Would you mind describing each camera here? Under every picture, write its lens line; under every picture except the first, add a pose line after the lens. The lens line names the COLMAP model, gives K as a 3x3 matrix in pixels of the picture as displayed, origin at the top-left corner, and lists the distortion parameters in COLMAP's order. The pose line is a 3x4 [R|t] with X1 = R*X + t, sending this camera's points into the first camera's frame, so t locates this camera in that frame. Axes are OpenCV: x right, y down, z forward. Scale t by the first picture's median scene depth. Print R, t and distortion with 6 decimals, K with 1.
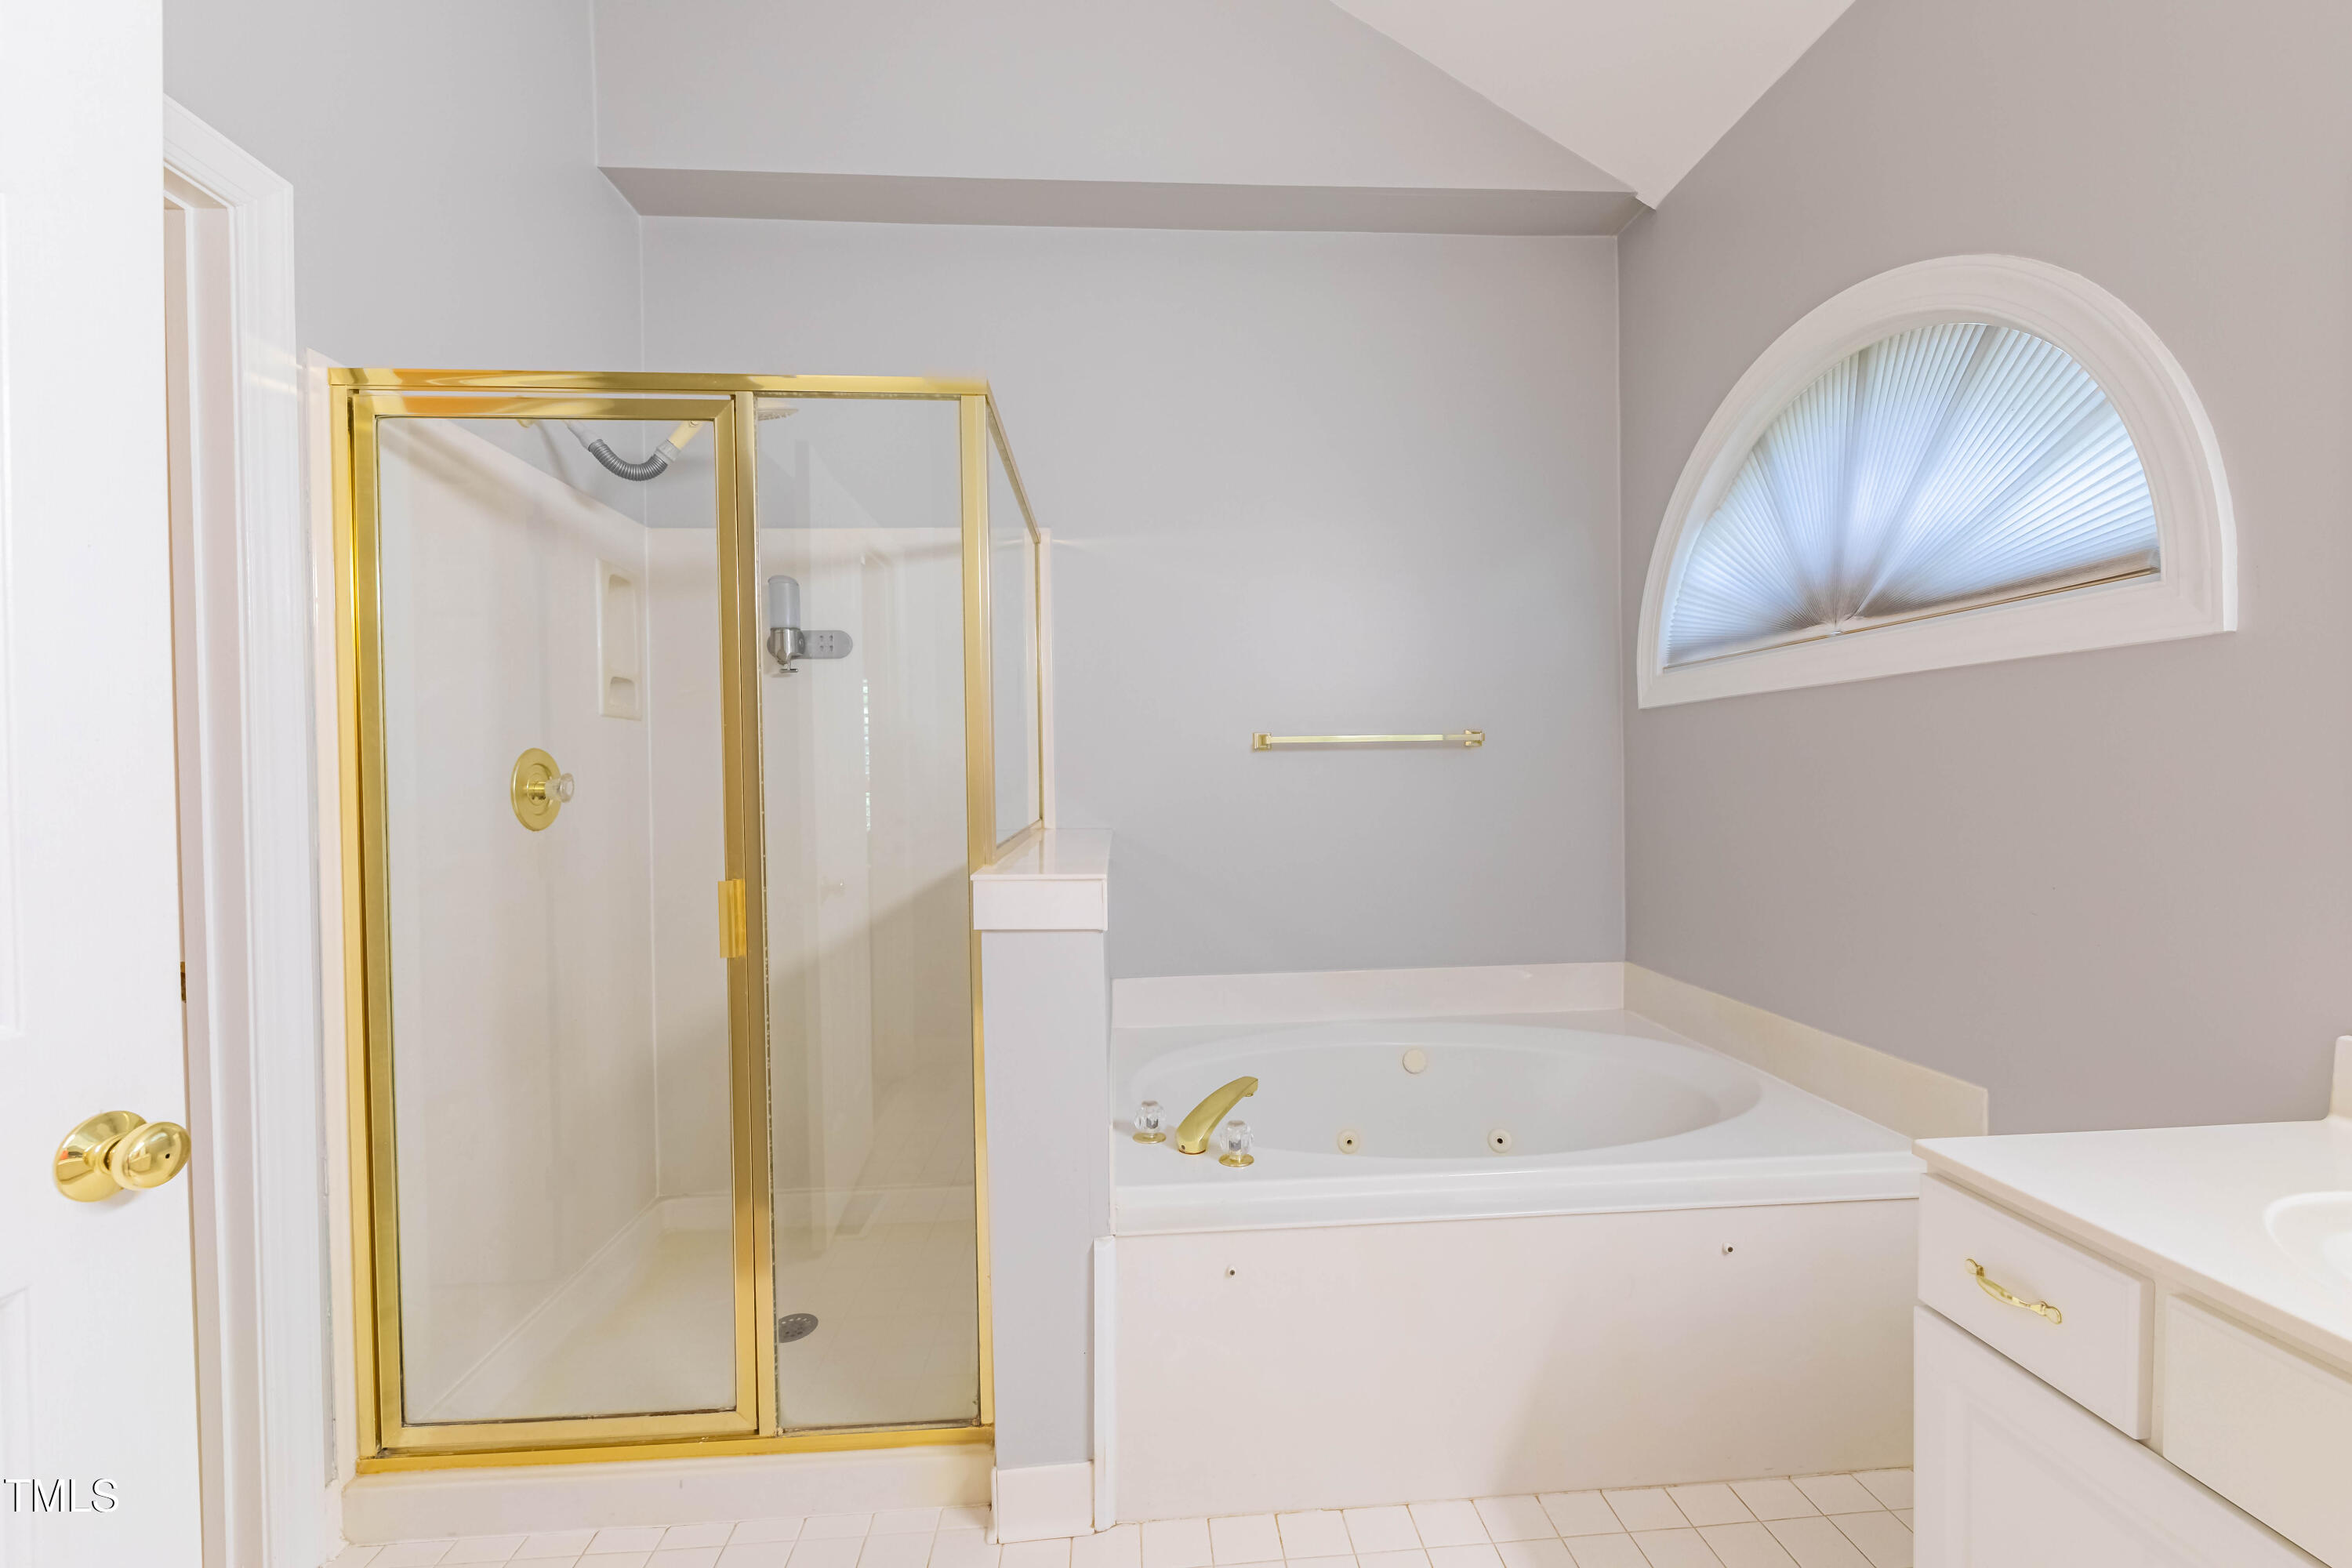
lens RADIAL K [[949.4, 0, 1172.0], [0, 949.4, 783.4], [0, 0, 1]] dist [-0.002336, 0.000676]
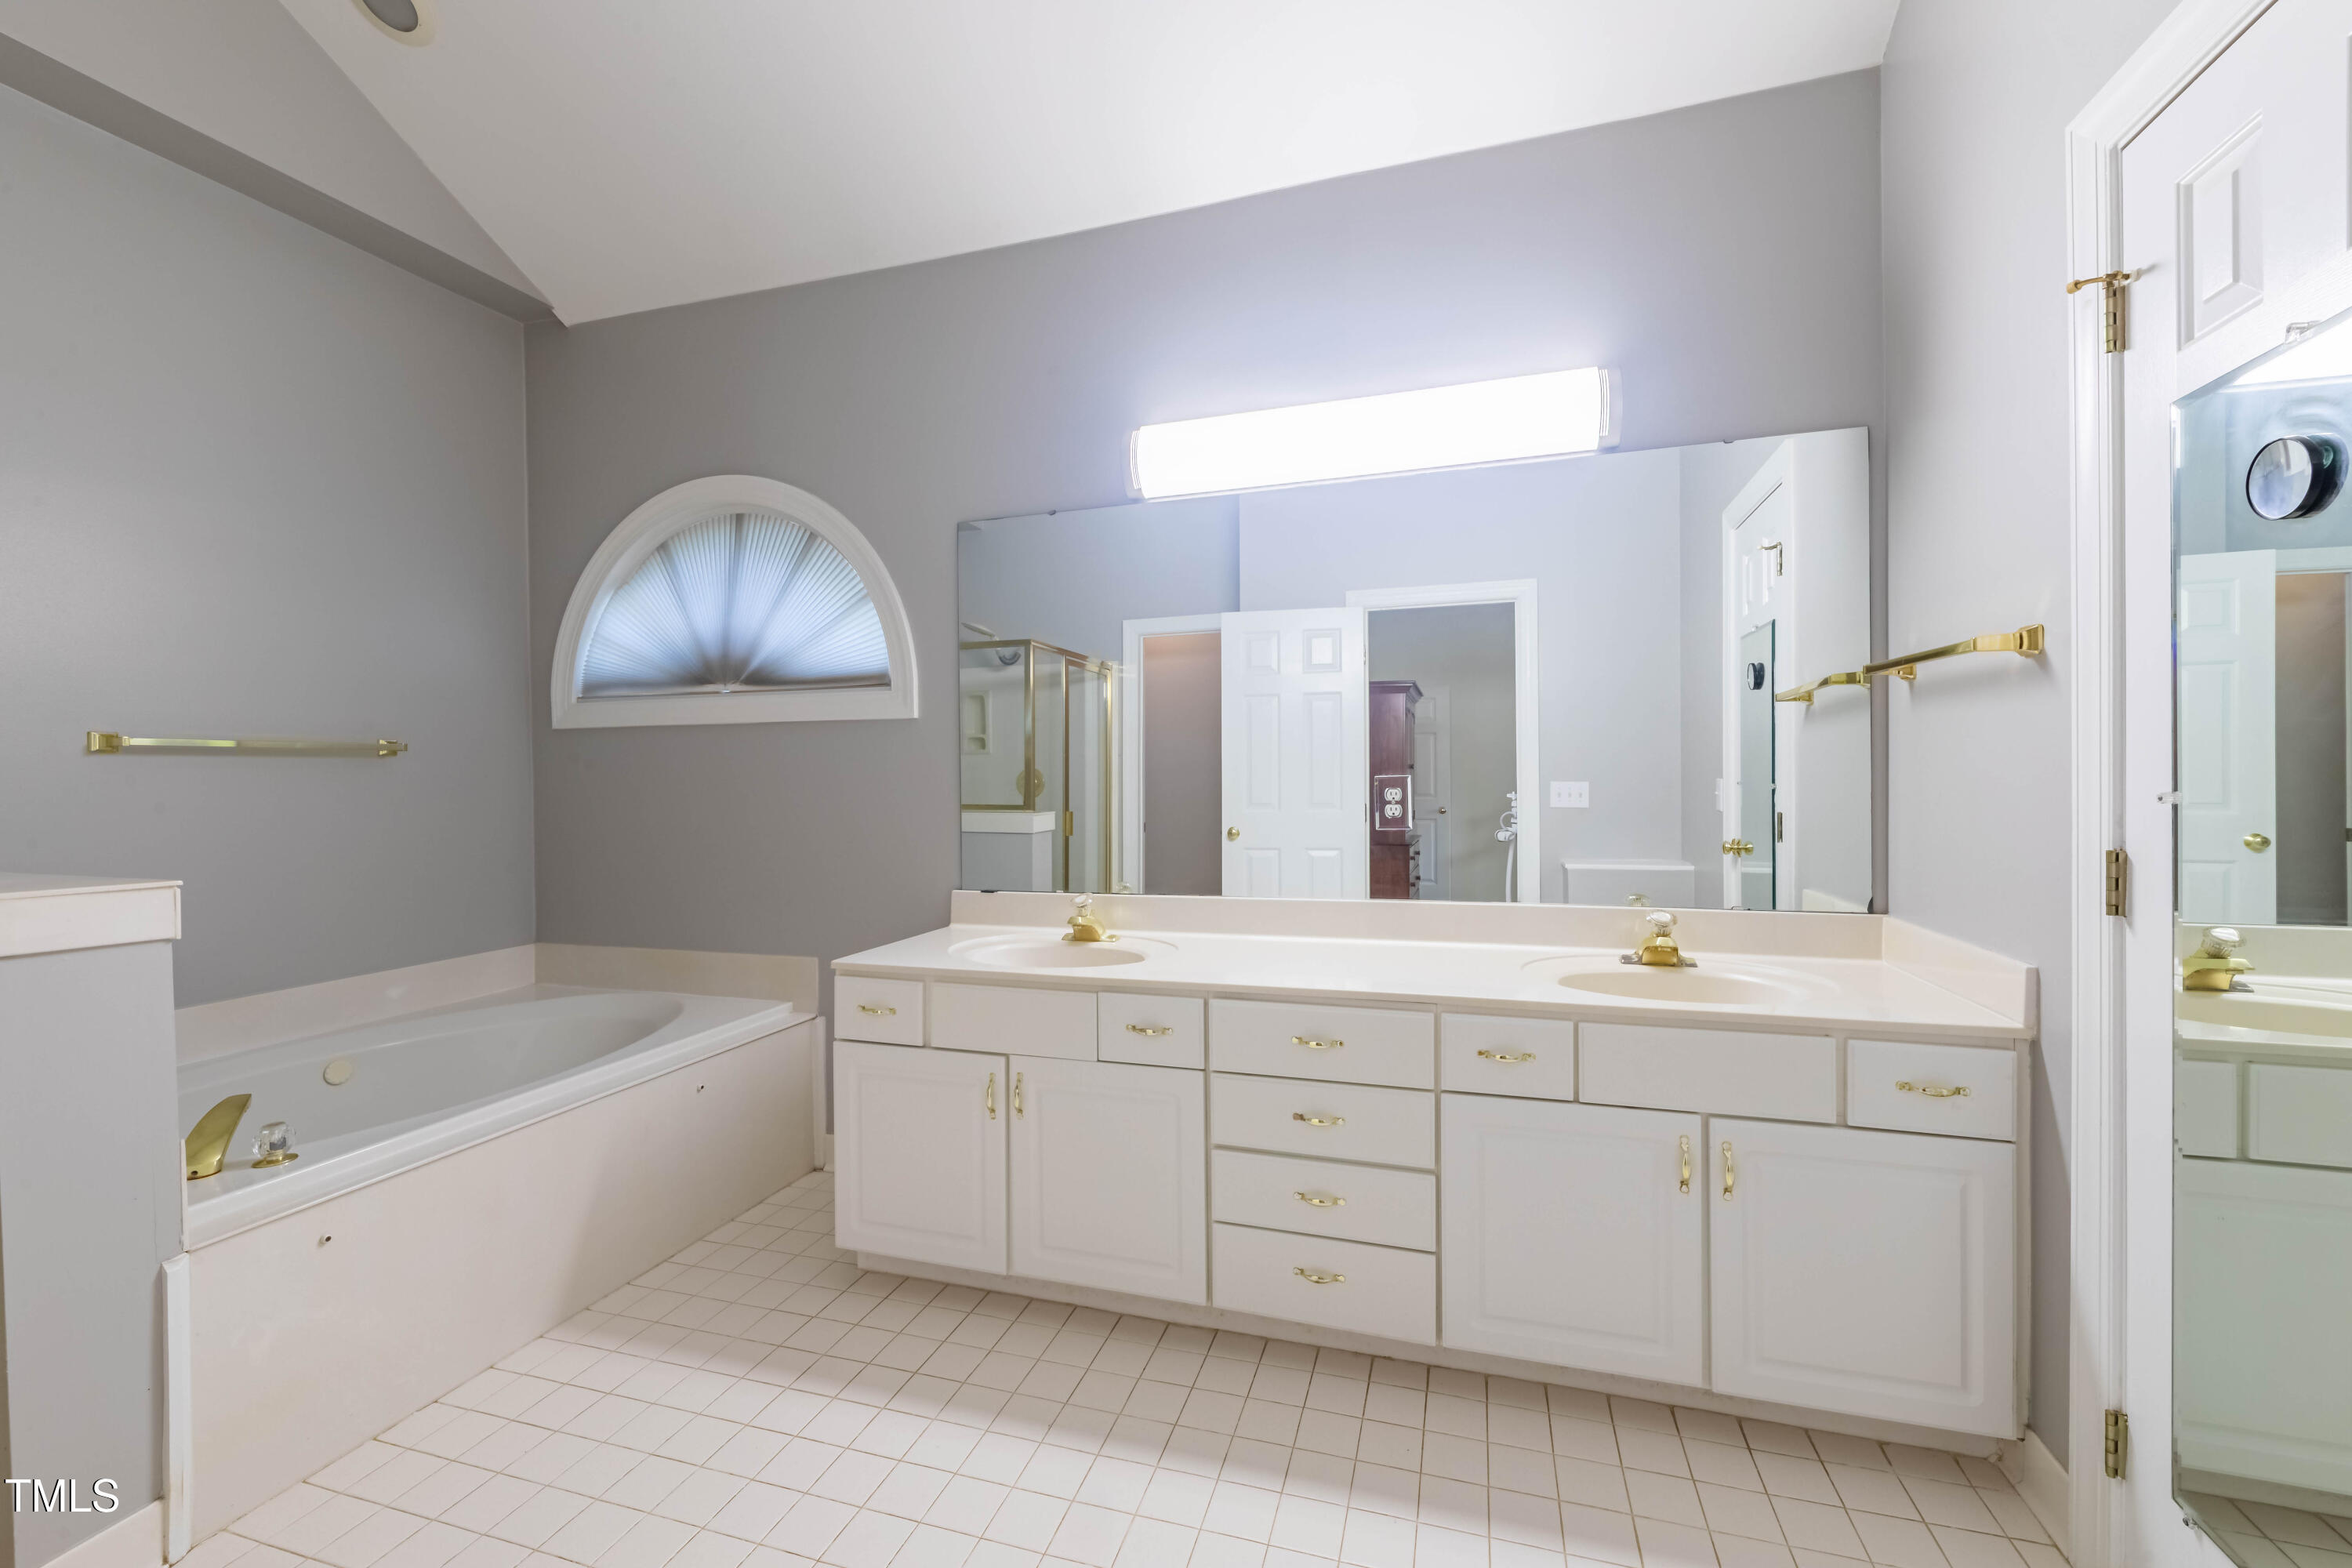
lens RADIAL K [[949.4, 0, 1186.3], [0, 949.4, 787.3], [0, 0, 1]] dist [-0.002336, 0.000676]
pose [[0.352097, 0.000128, 0.935964, -0.469407], [0.010267, 0.999939, -0.003999, 0.010864], [-0.935907, 0.011017, 0.352074, -0.236610]]
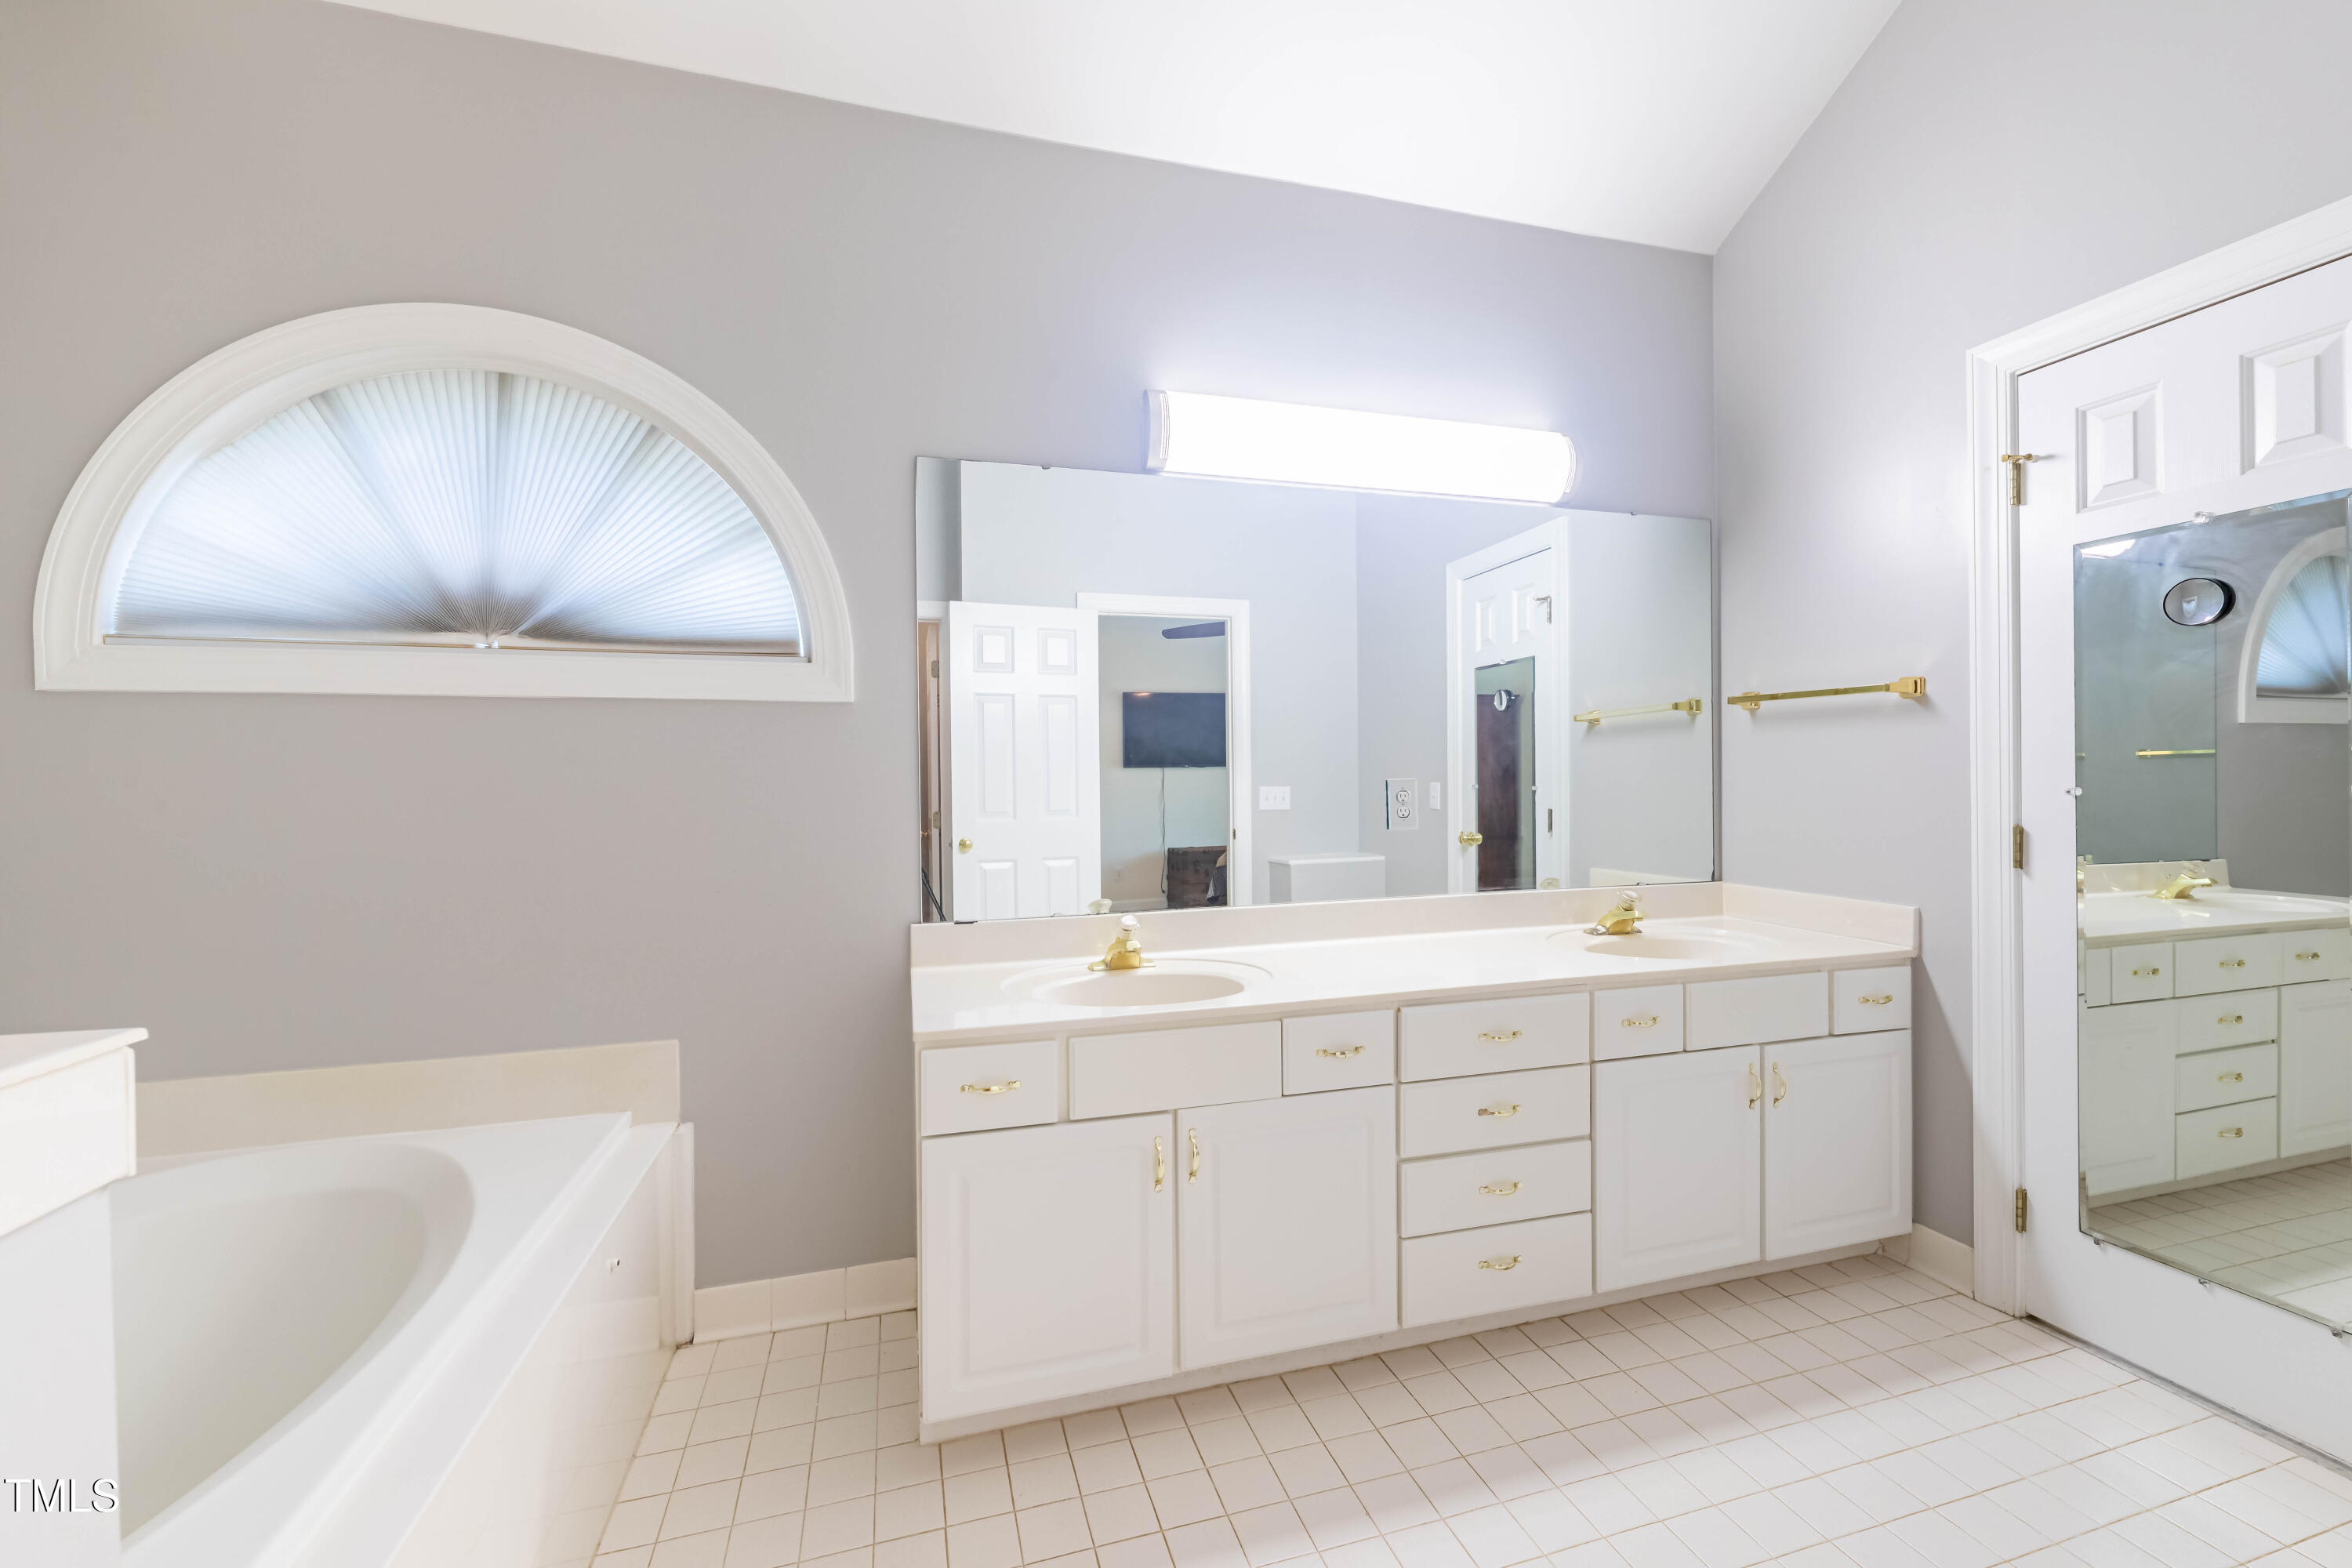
lens RADIAL K [[949.4, 0, 1183.5], [0, 949.4, 787.6], [0, 0, 1]] dist [-0.002336, 0.000676]
pose [[-0.227712, 0.008062, 0.973695, -0.414745], [0.017414, 0.999840, -0.004206, 0.006087], [-0.973573, 0.015998, -0.227816, 0.512951]]
